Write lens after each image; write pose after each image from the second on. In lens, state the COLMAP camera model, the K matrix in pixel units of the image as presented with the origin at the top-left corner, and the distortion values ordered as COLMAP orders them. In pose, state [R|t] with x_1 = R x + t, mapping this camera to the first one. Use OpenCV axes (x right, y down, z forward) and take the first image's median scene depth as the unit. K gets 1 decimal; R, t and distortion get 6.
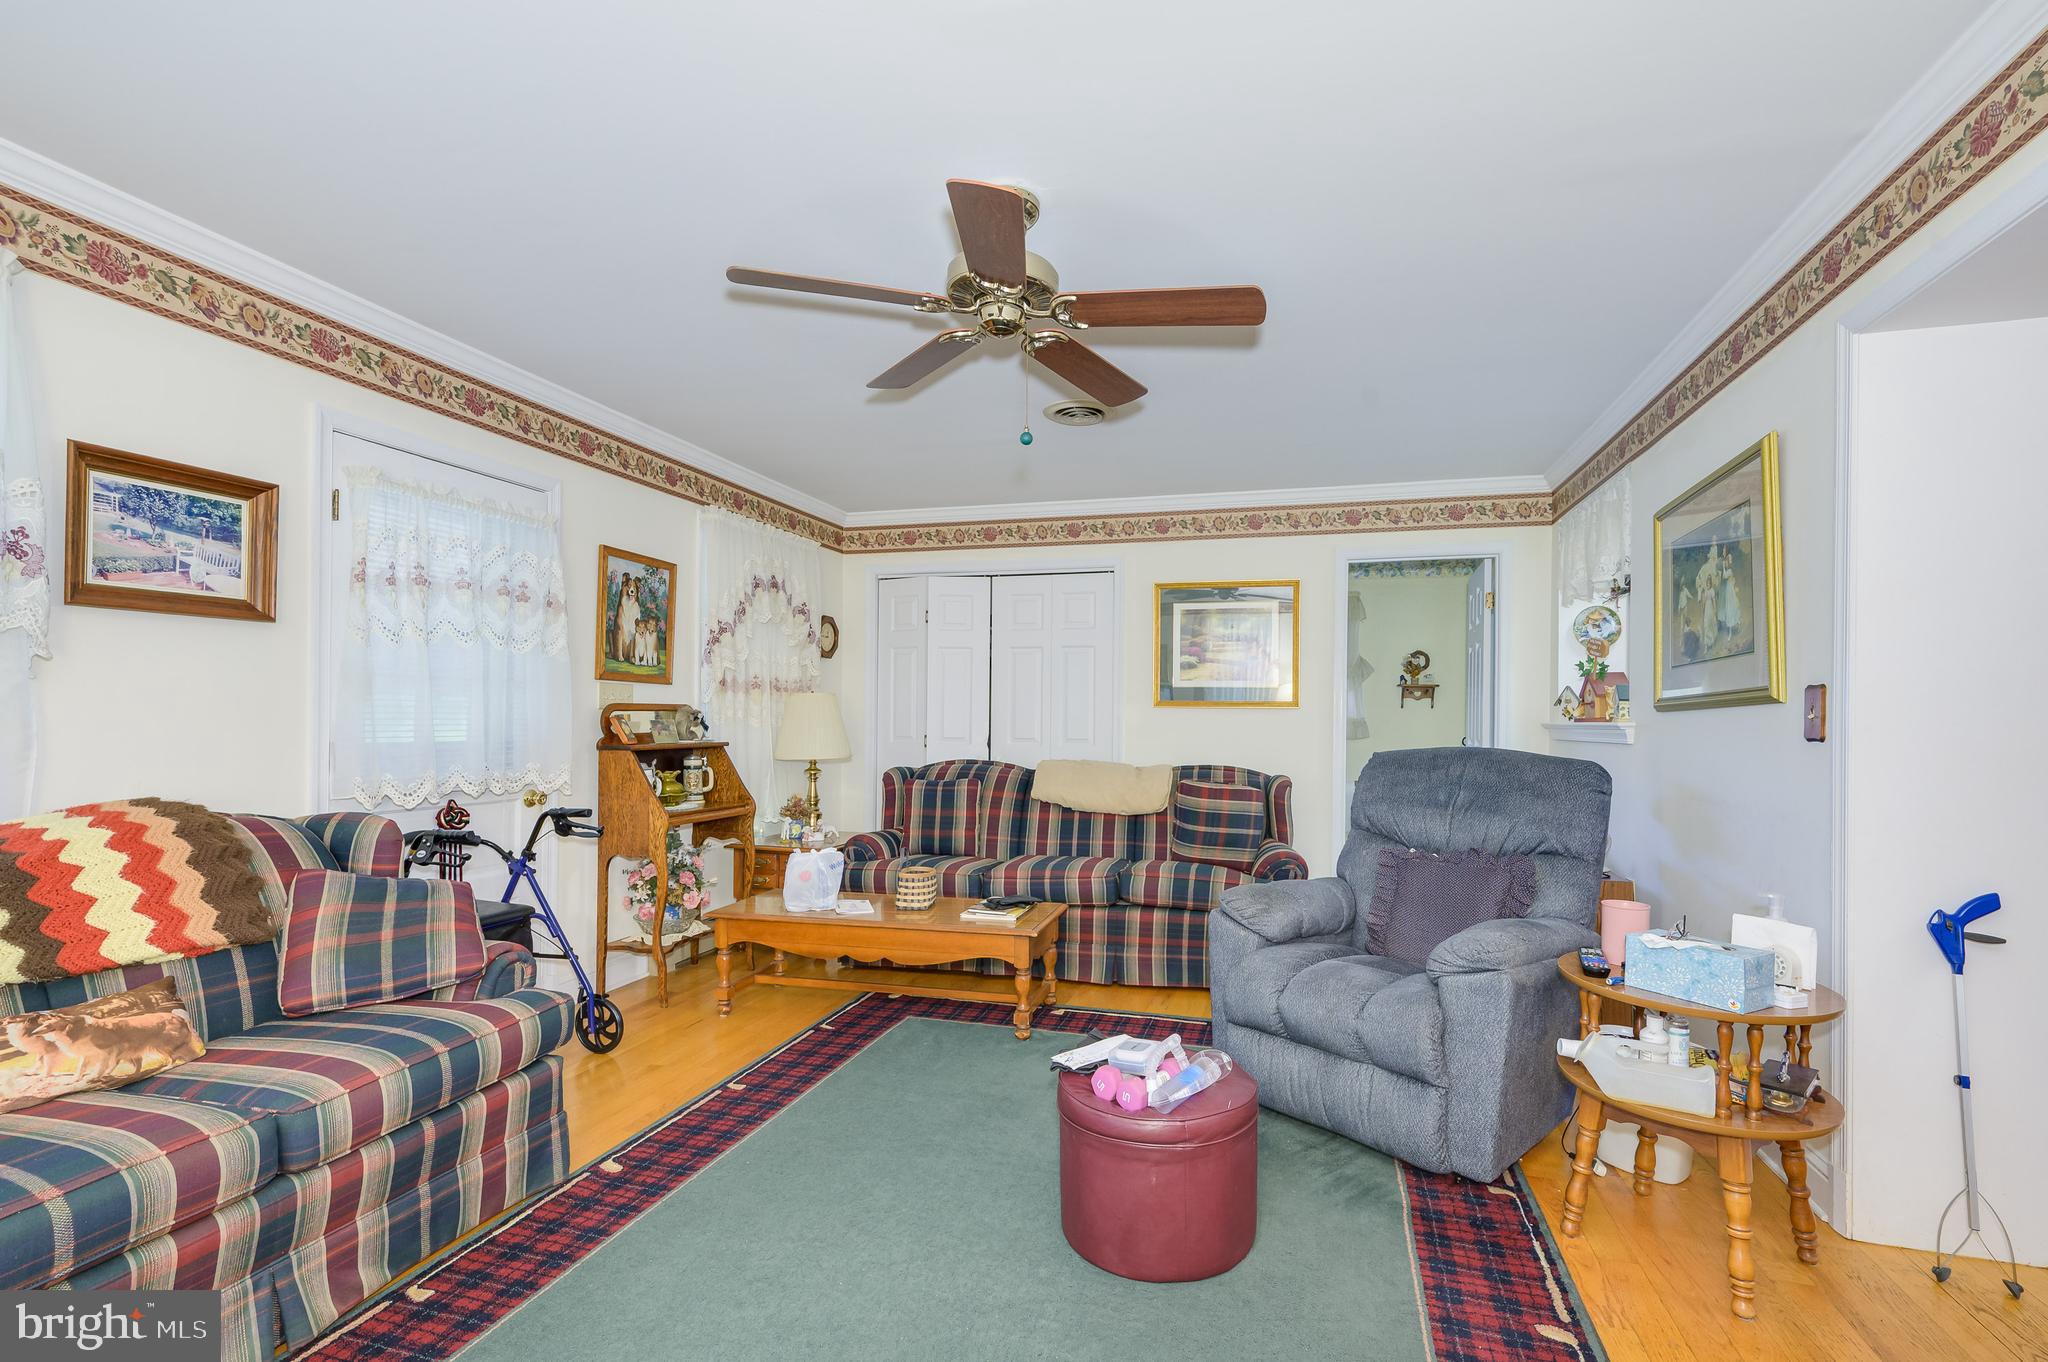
lens RADIAL K [[947.7, 0, 1059.5], [0, 947.7, 710.5], [0, 0, 1]] dist [0.013318, -0.002768]
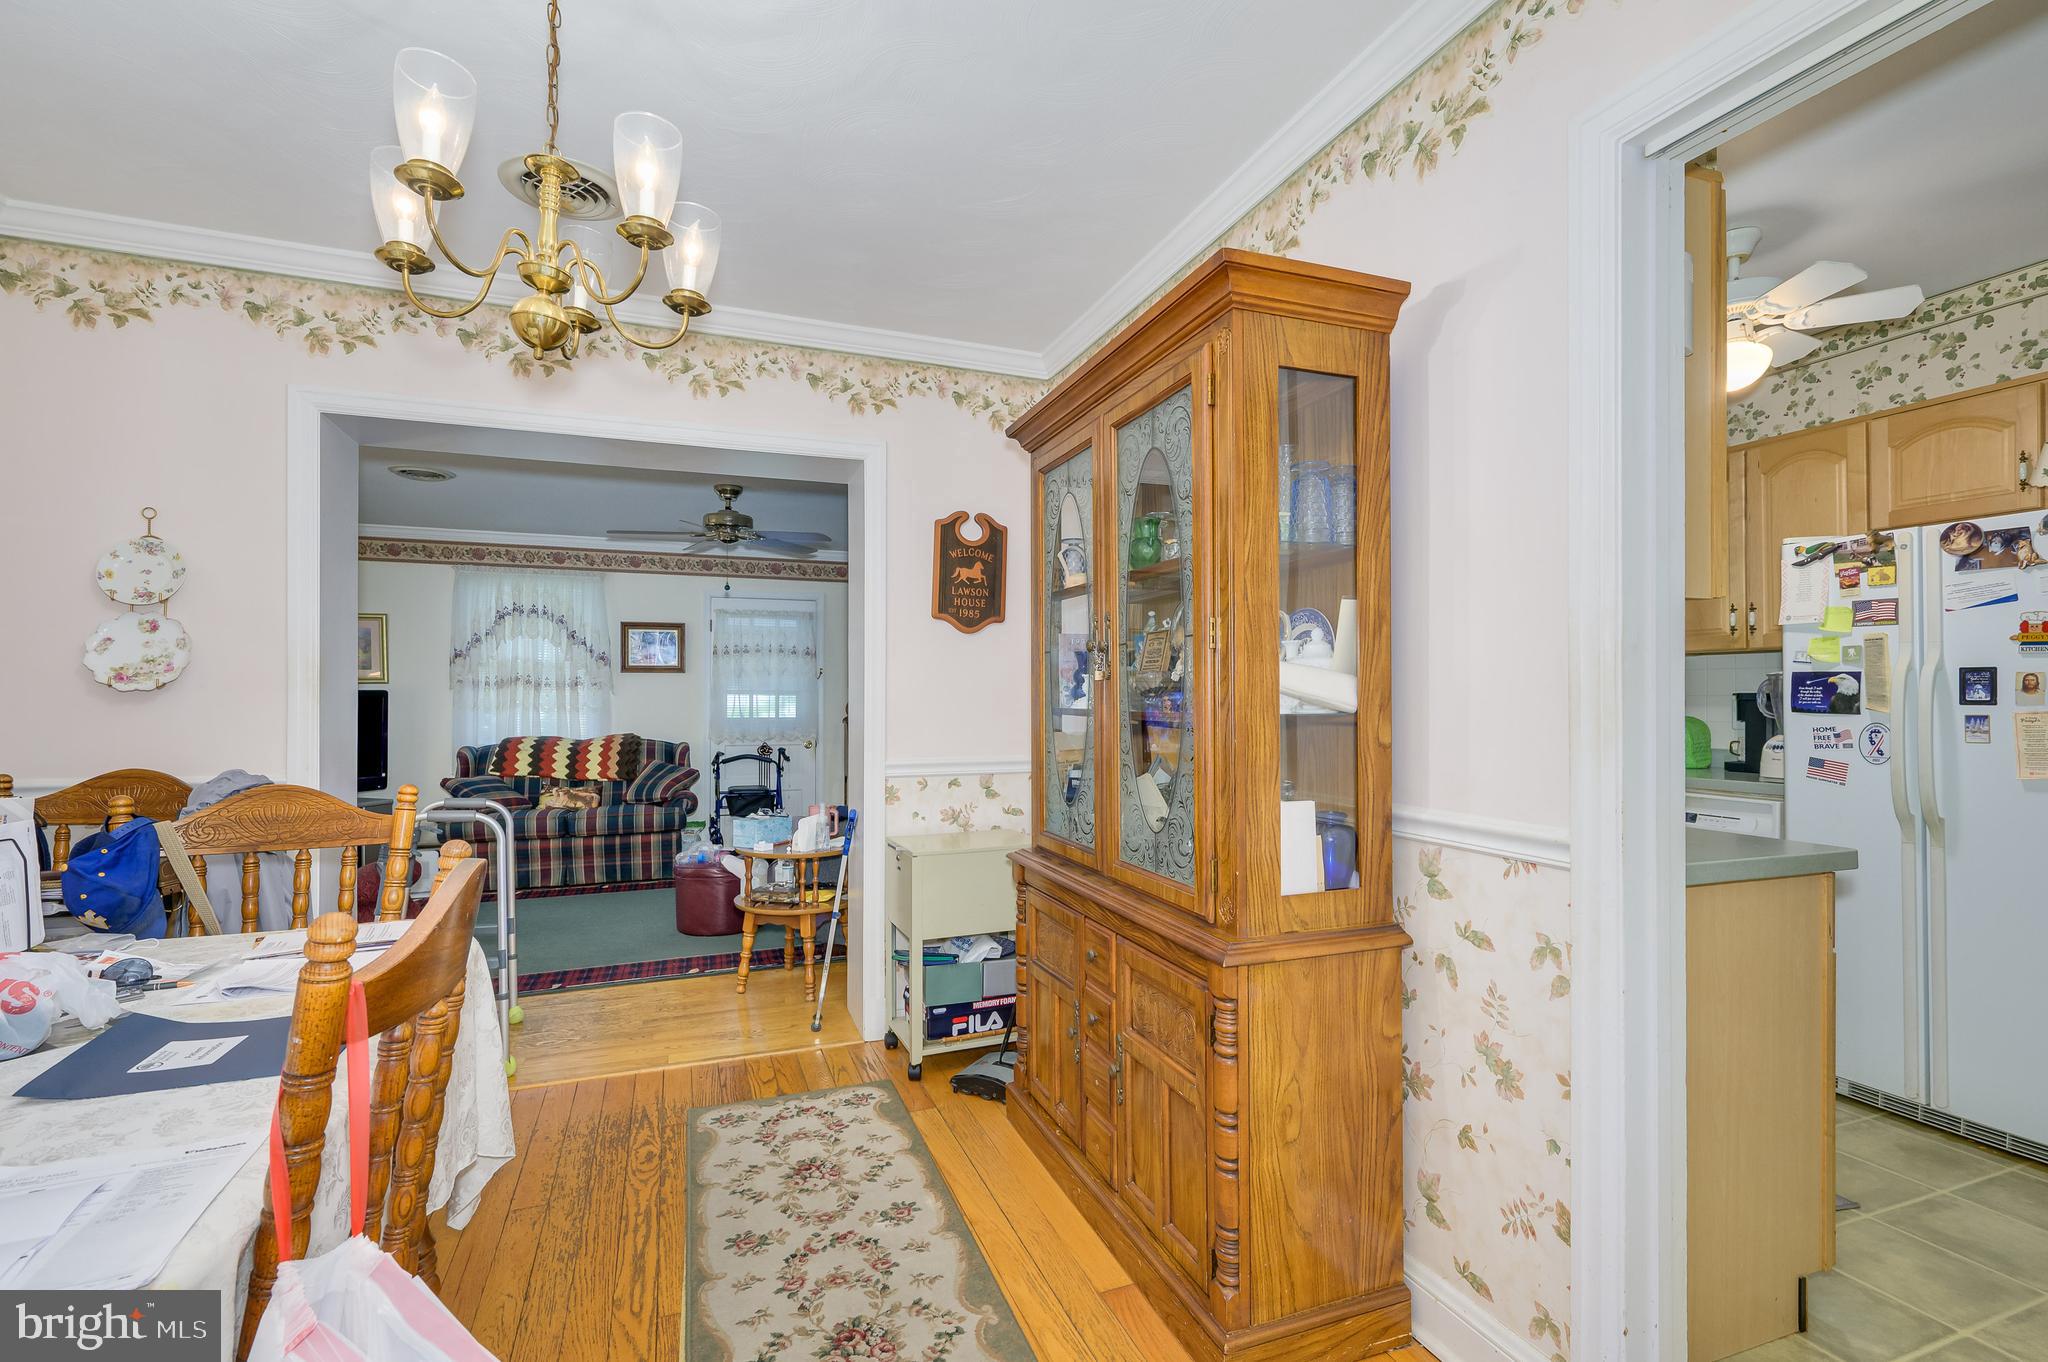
lens RADIAL K [[947.7, 0, 1045.0], [0, 947.7, 694.0], [0, 0, 1]] dist [0.013318, -0.002768]
pose [[0.591348, -0.006632, -0.806389, 1.385230], [0.008272, 0.999963, -0.002158, -0.011303], [0.806374, -0.005394, 0.591381, 0.148933]]
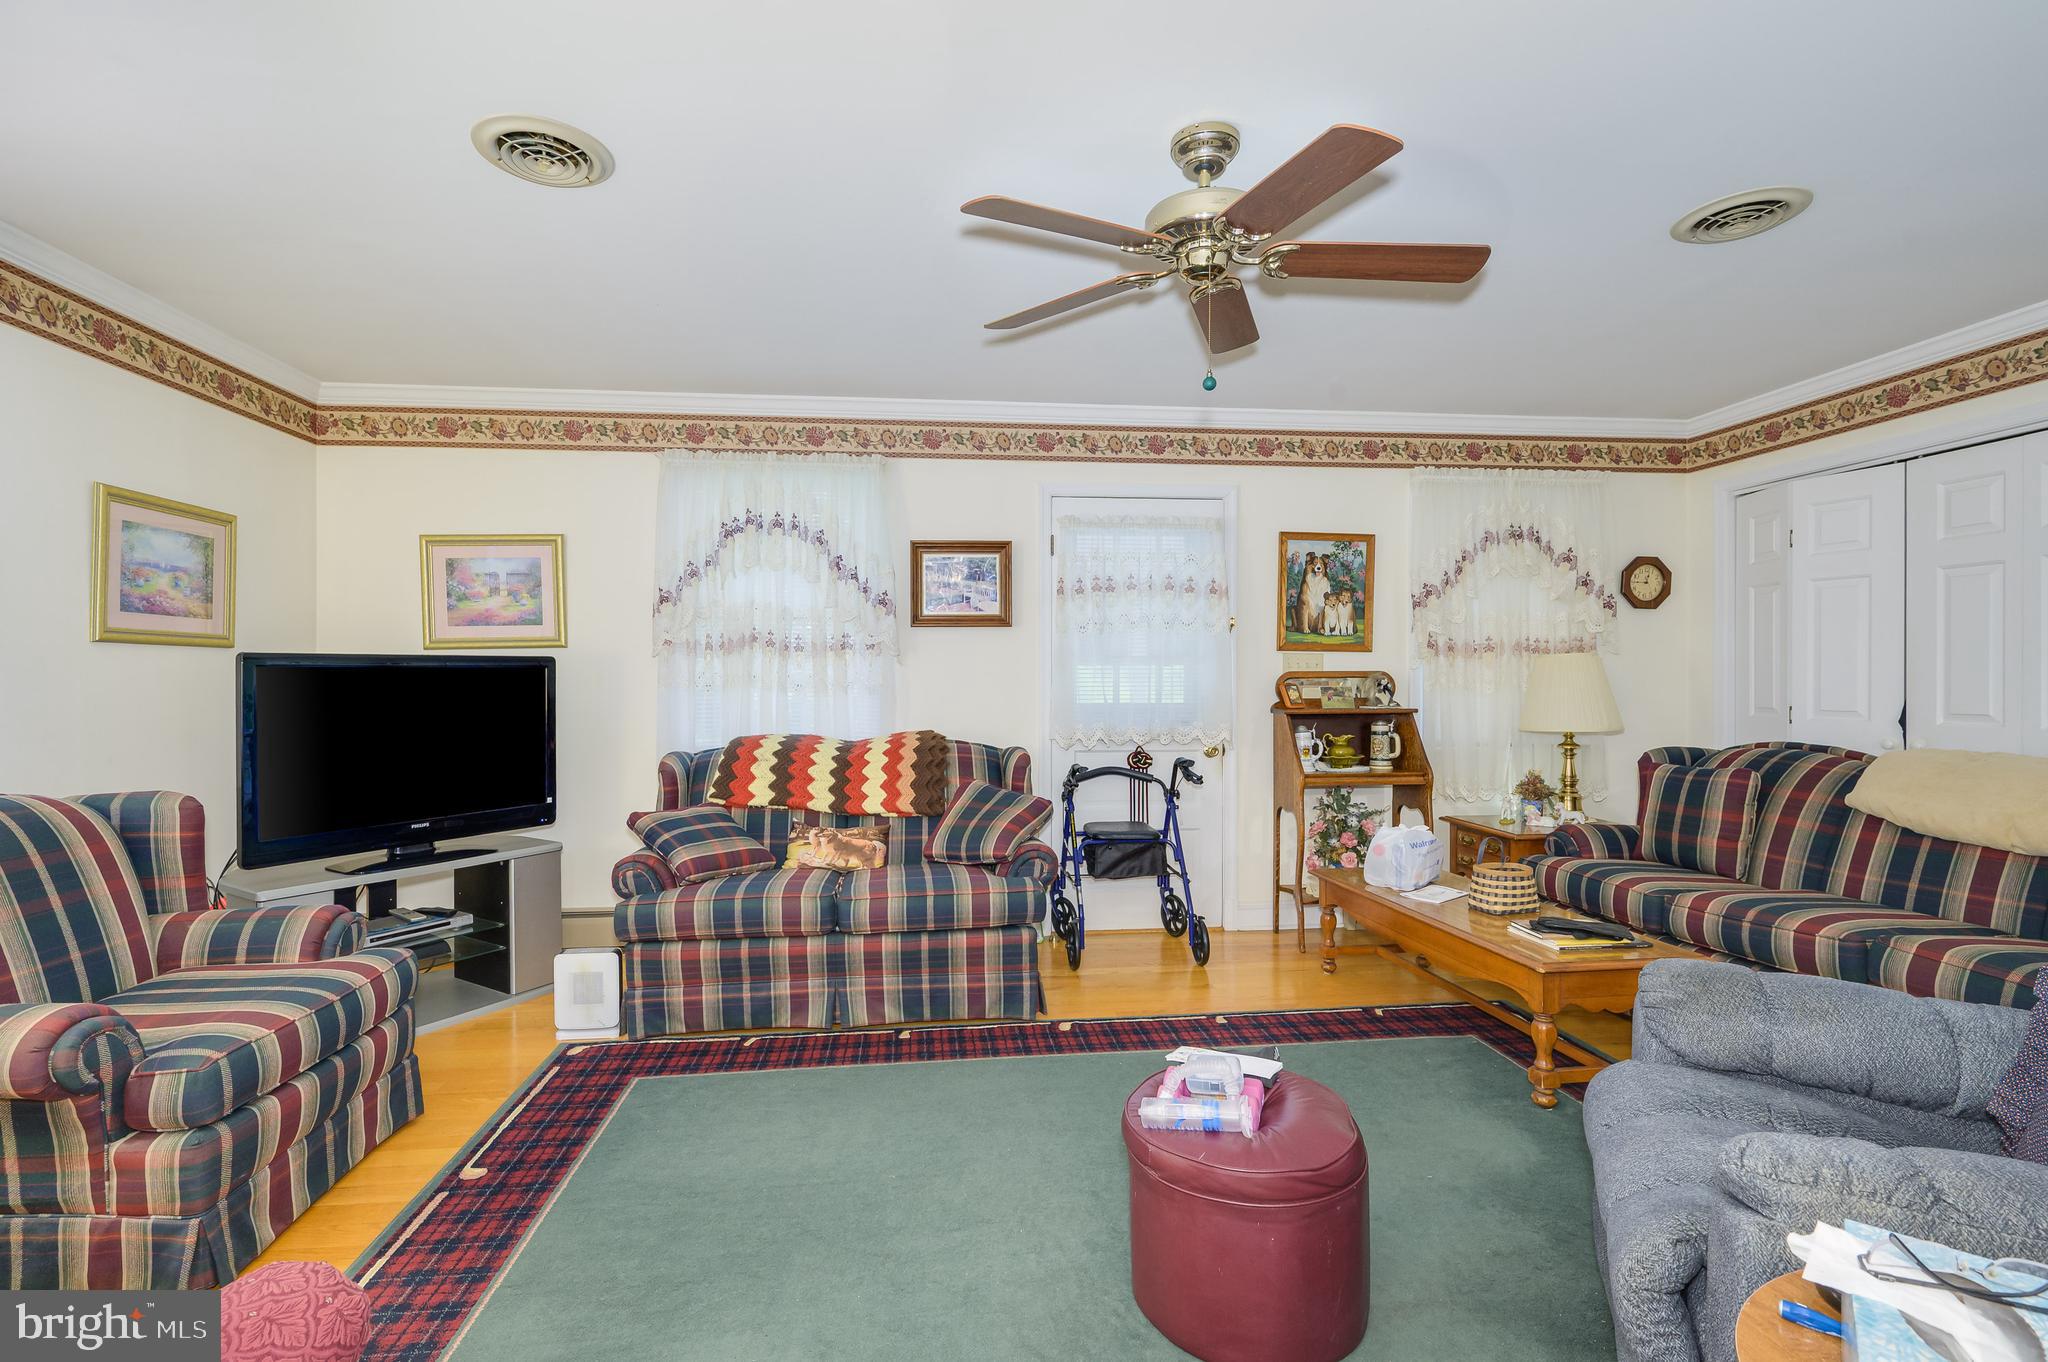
lens RADIAL K [[947.7, 0, 999.3], [0, 947.7, 680.2], [0, 0, 1]] dist [0.013318, -0.002768]
pose [[0.354314, -0.008586, -0.935087, 0.457424], [0.012173, 0.999915, -0.004569, 0.003545], [0.935047, -0.009764, 0.354388, 0.285413]]
